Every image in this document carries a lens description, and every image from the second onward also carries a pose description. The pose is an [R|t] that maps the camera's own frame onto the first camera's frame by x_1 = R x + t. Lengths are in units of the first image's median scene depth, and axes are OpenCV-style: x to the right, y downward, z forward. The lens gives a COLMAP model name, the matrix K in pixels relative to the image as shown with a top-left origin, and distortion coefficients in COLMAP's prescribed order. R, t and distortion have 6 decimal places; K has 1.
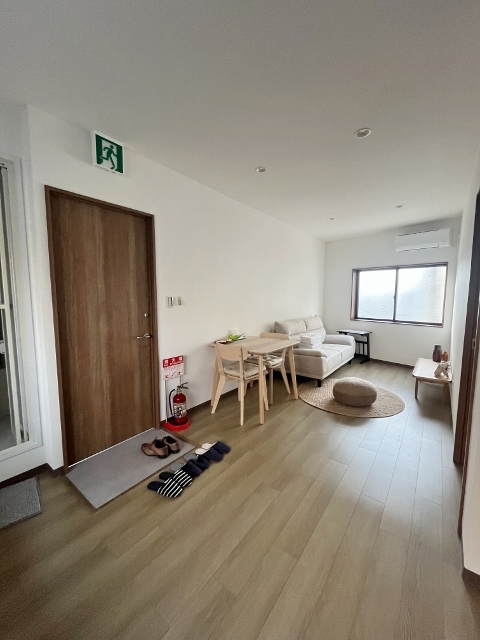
lens RADIAL K [[258.8, 0, 240.0], [0, 258.8, 320.0], [0, 0, 1]] dist [0.000049, 0.000085]
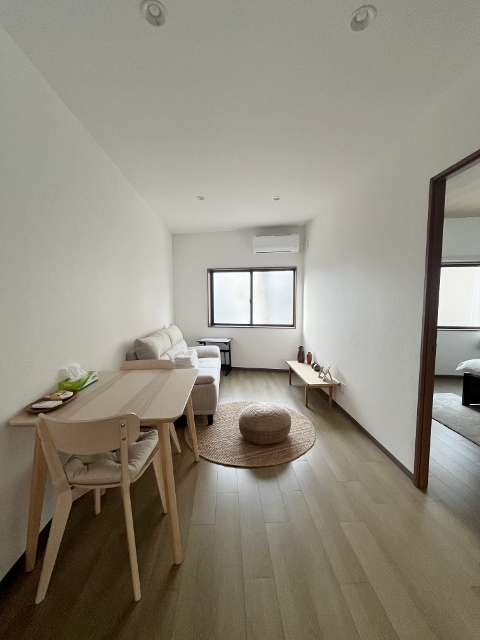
lens RADIAL K [[258.8, 0, 240.0], [0, 258.8, 320.0], [0, 0, 1]] dist [0.000049, 0.000085]
pose [[0.763955, -0.054758, 0.642942, -0.060627], [0.068172, 0.997666, 0.003965, -0.022010], [-0.641658, 0.040802, 0.765905, 0.291228]]
